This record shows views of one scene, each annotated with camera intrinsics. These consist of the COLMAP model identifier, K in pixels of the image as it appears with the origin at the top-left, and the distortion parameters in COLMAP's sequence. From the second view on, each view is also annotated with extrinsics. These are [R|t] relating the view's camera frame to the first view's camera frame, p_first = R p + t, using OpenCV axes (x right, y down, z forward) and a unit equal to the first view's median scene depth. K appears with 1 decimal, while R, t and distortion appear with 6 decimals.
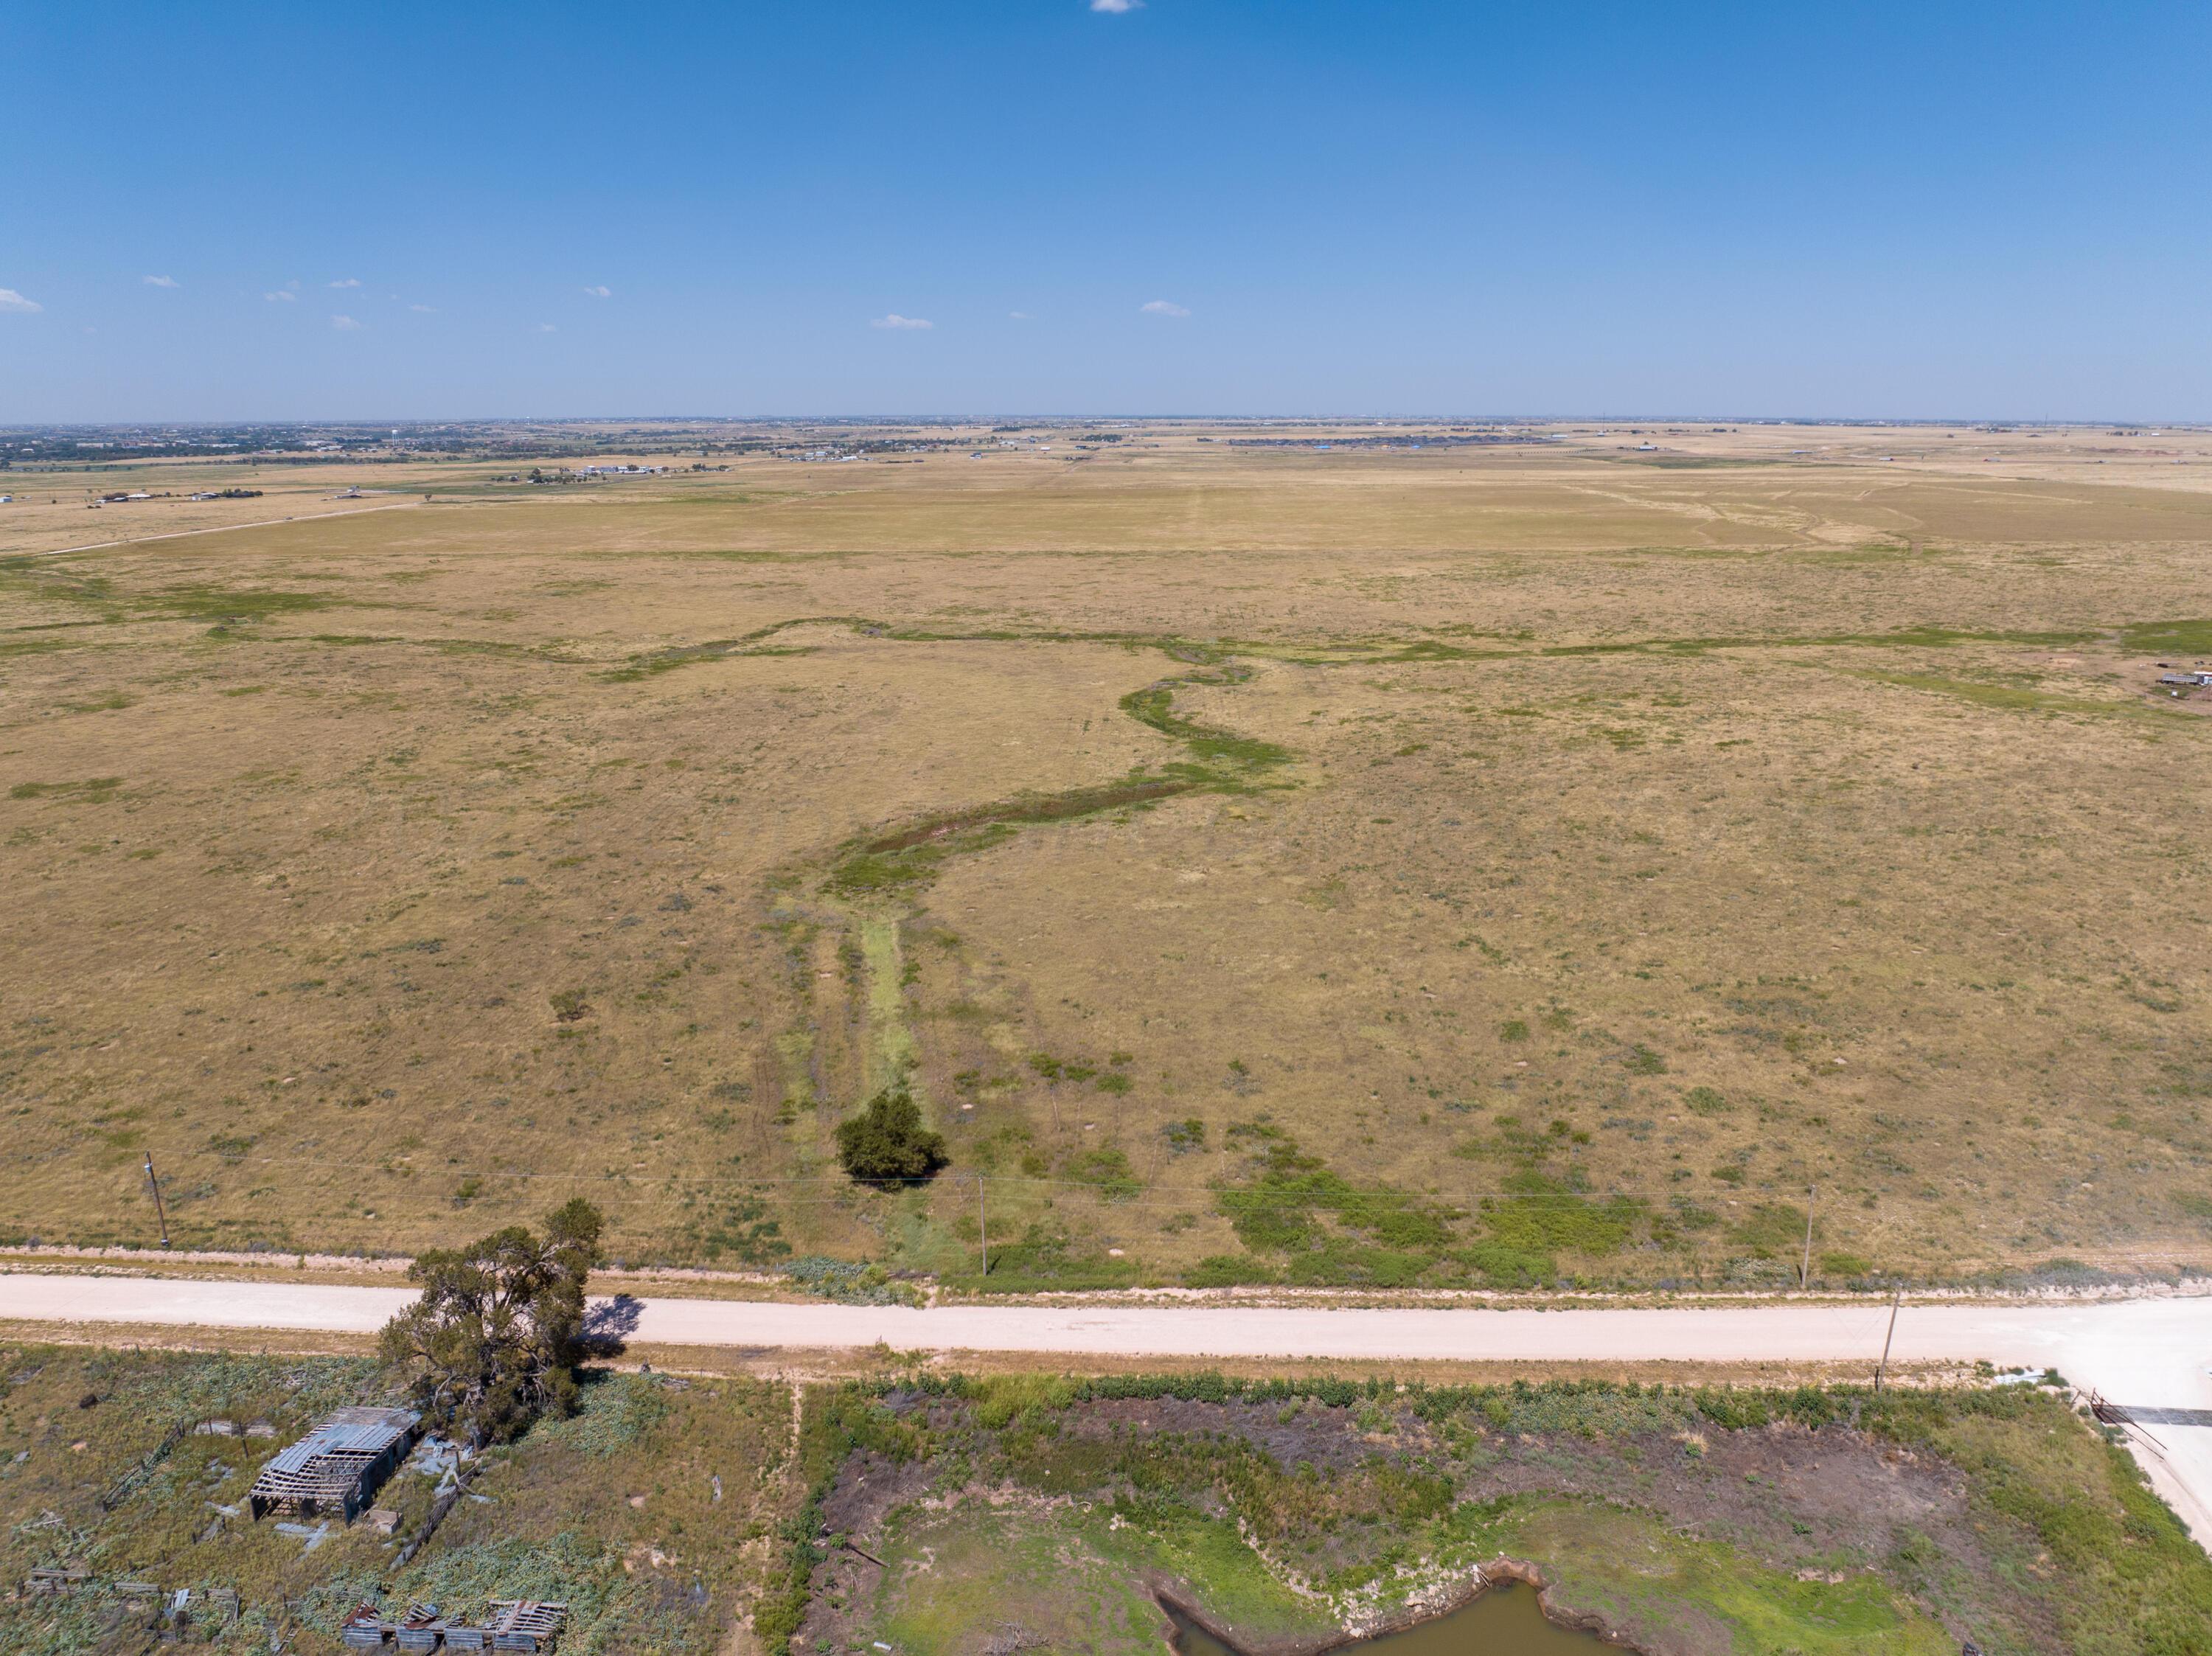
lens RADIAL K [[1577.9, 0, 1109.9], [0, 1577.9, 818.6], [0, 0, 1]] dist [-0.041414, 0.006501]
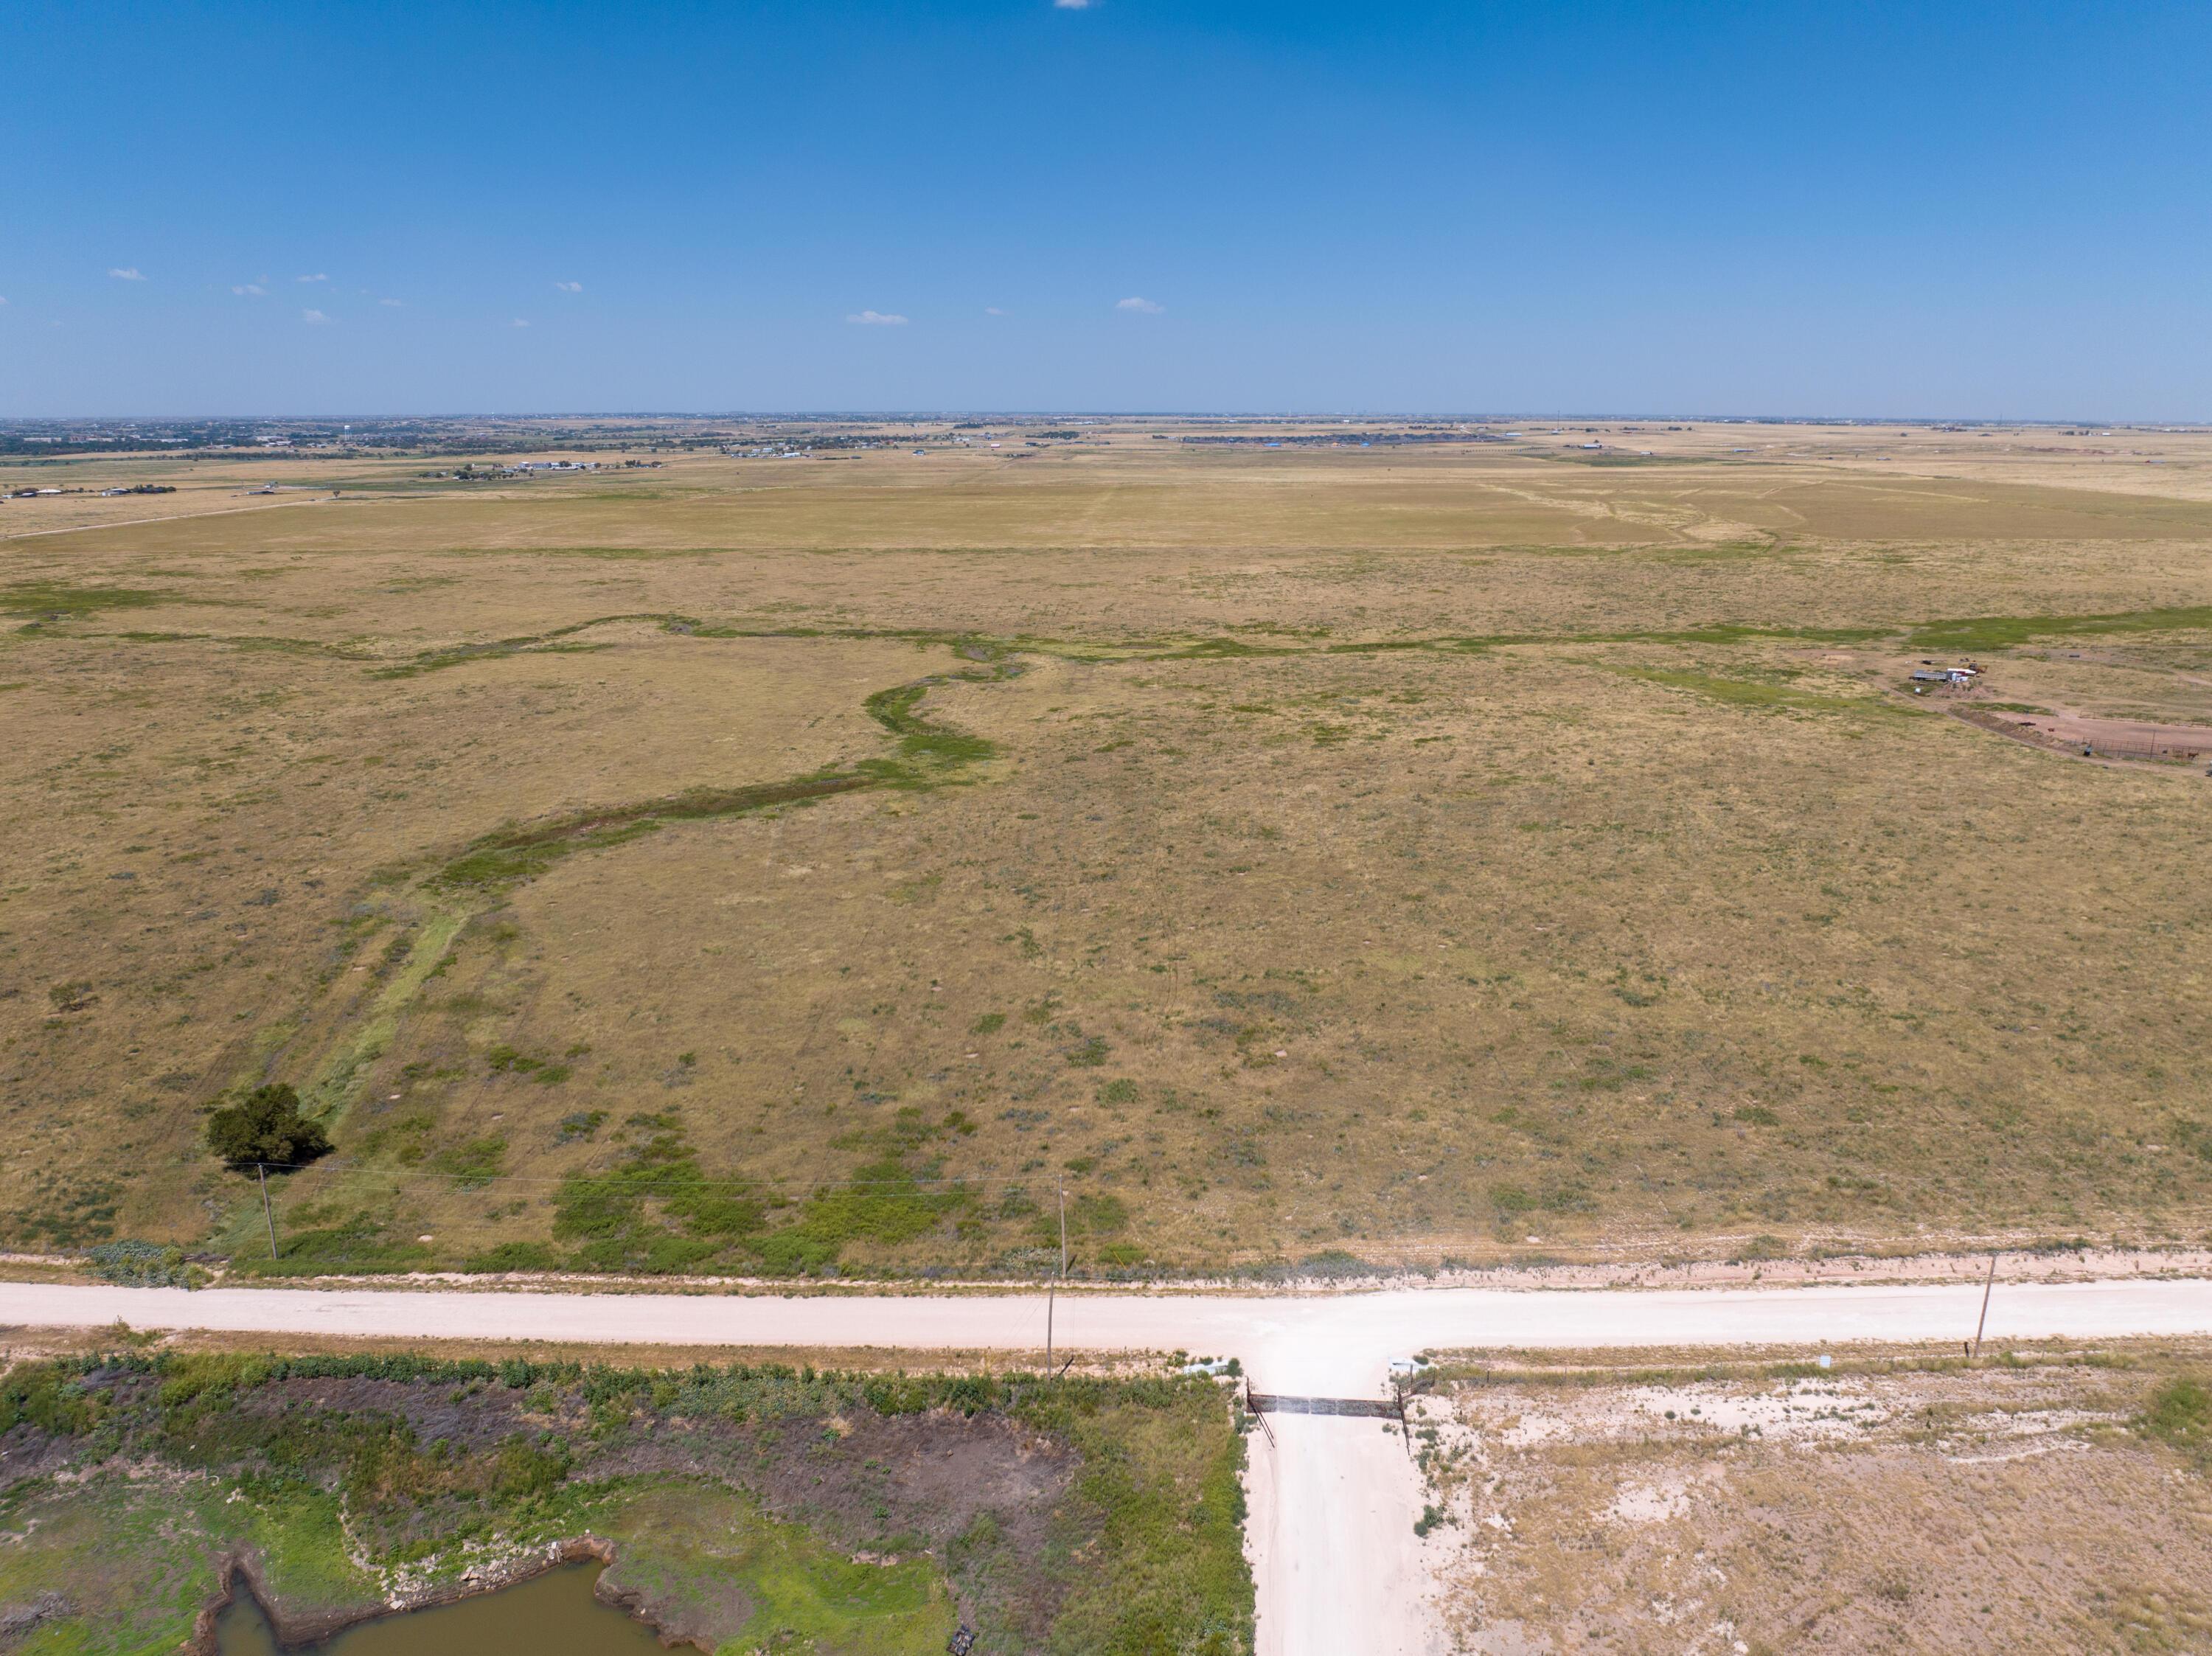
lens RADIAL K [[1577.9, 0, 1109.9], [0, 1577.9, 818.6], [0, 0, 1]] dist [-0.041414, 0.006501]
pose [[0.999945, 0.000126, 0.010525, 0.267065], [-0.000146, 0.999998, 0.001864, 0.001023], [-0.010525, -0.001865, 0.999943, -0.010431]]
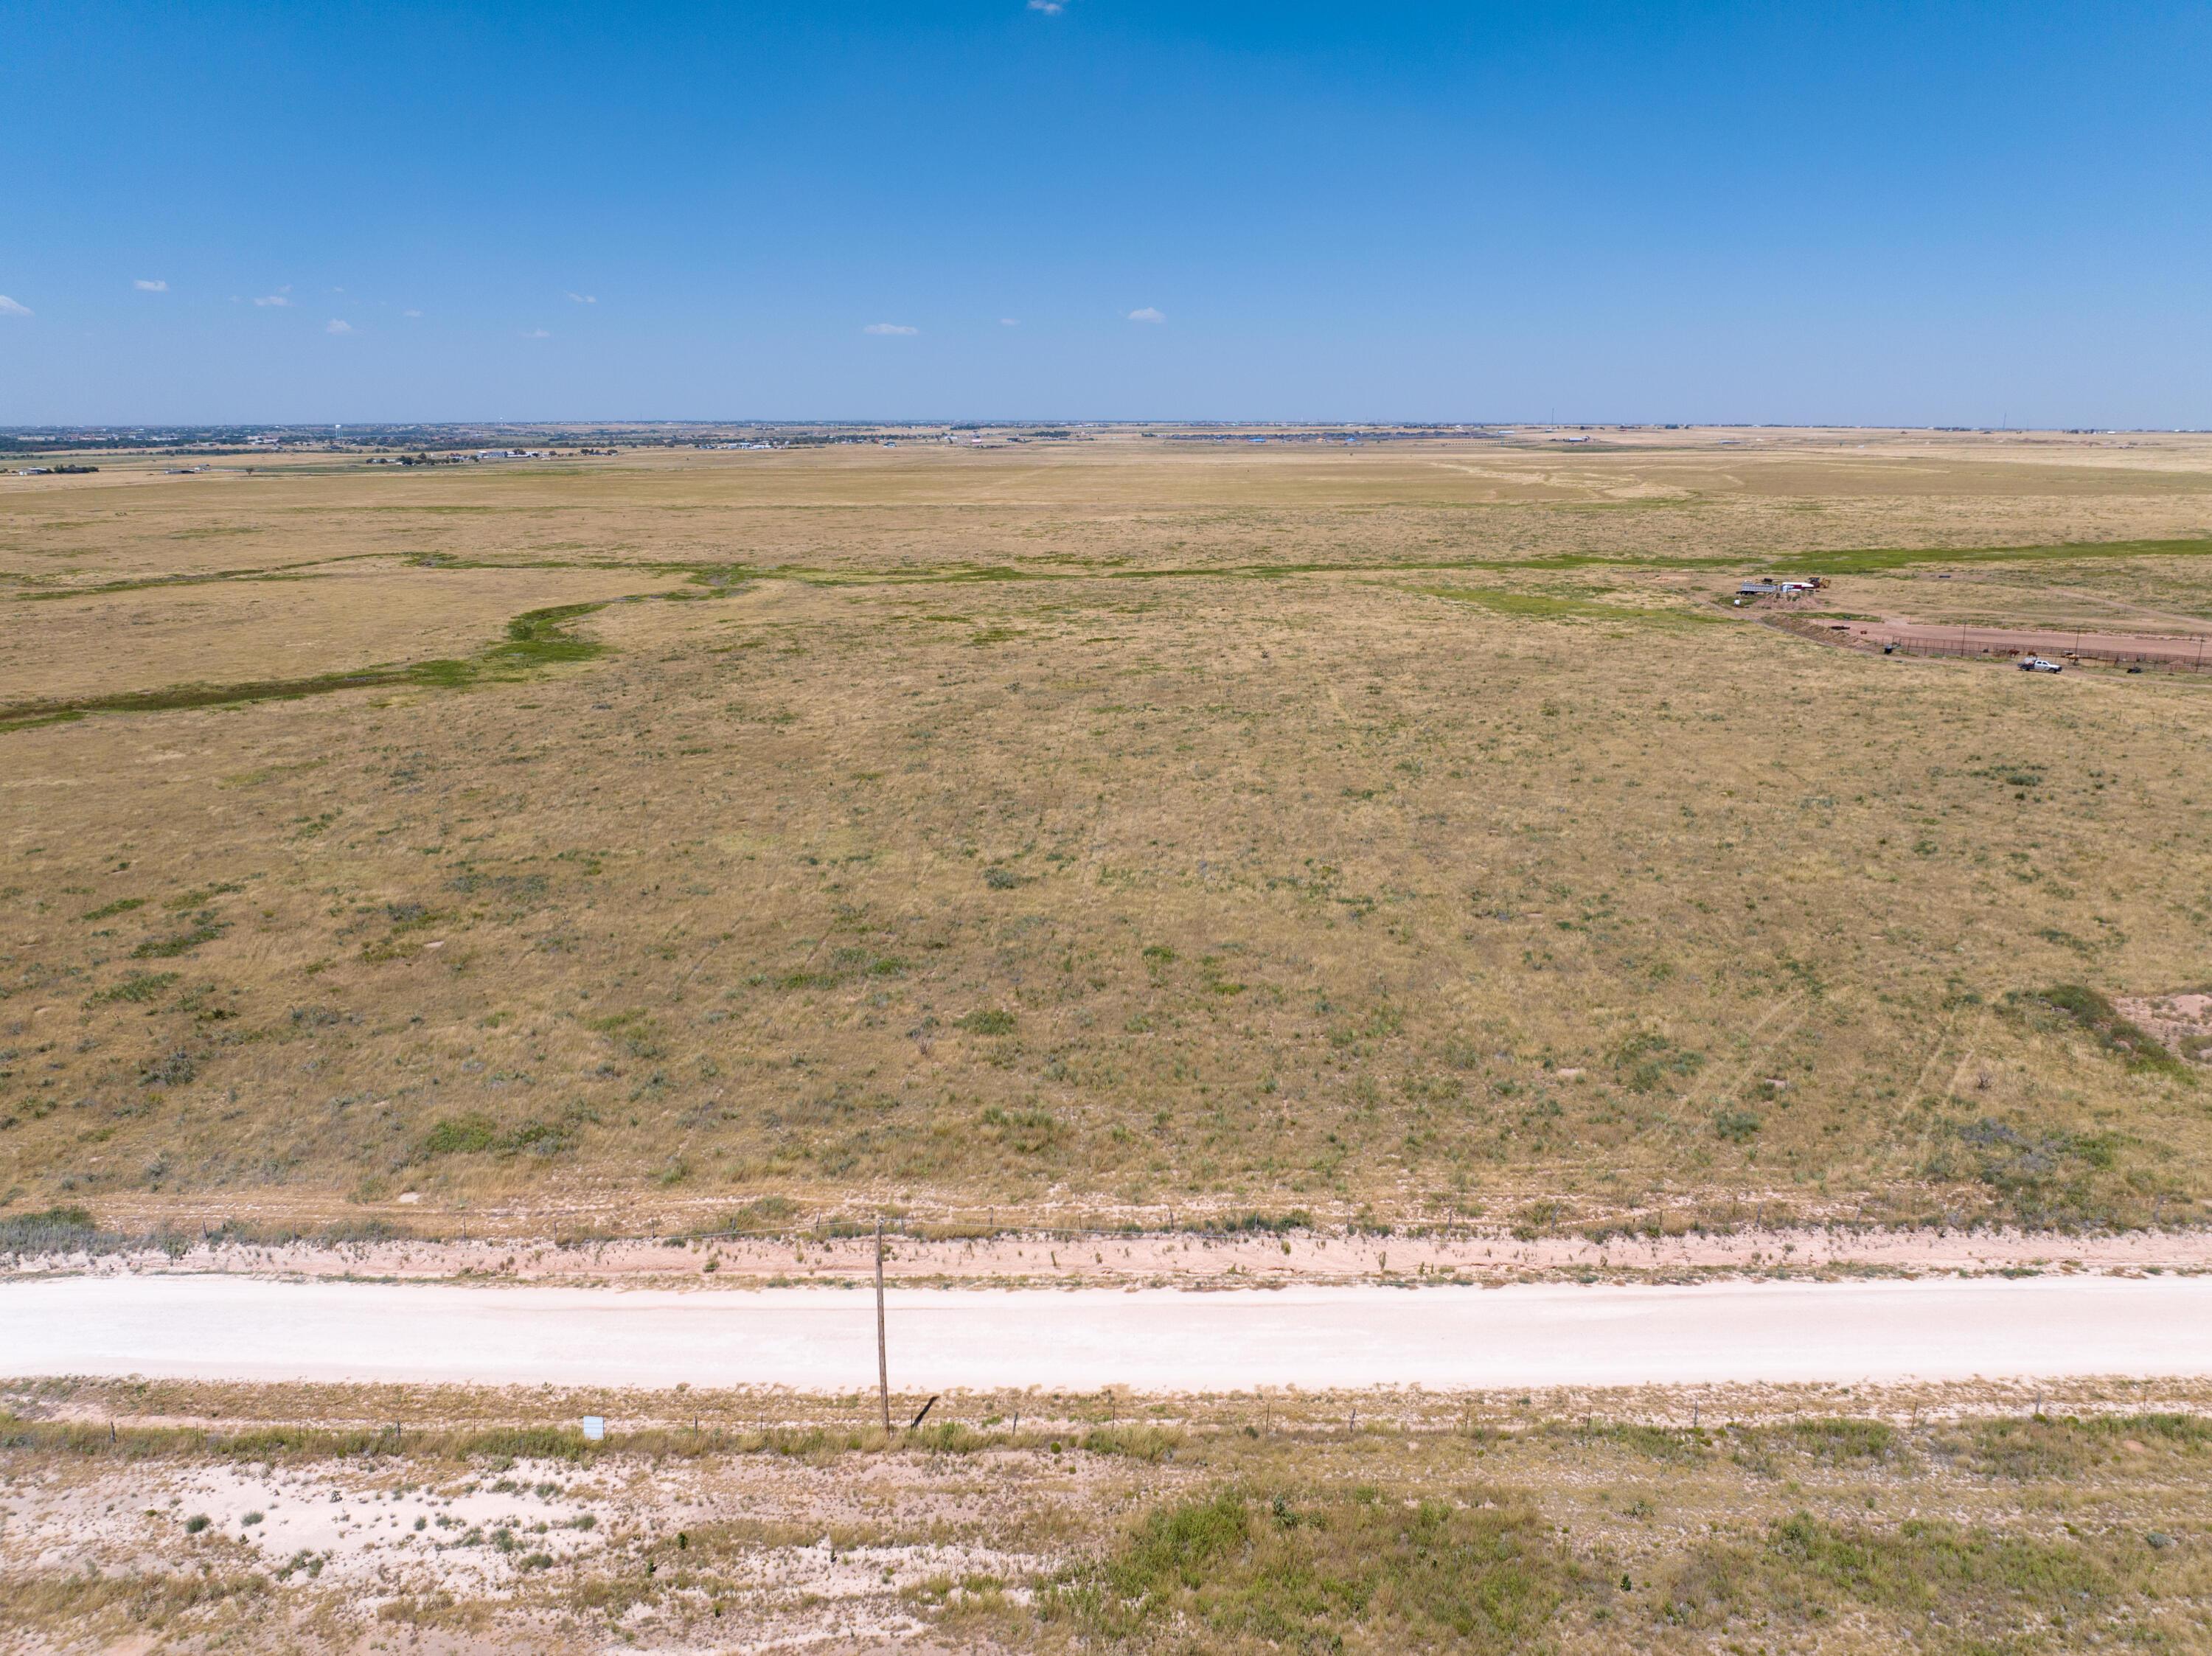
lens RADIAL K [[1560.8, 0, 1106.0], [0, 1560.8, 828.0], [0, 0, 1]] dist [-0.040367, 0.002421]
pose [[0.999972, 0.003371, -0.006640, 0.597366], [-0.003355, 0.999992, 0.002364, 0.077181], [0.006648, -0.002342, 0.999975, 0.235542]]
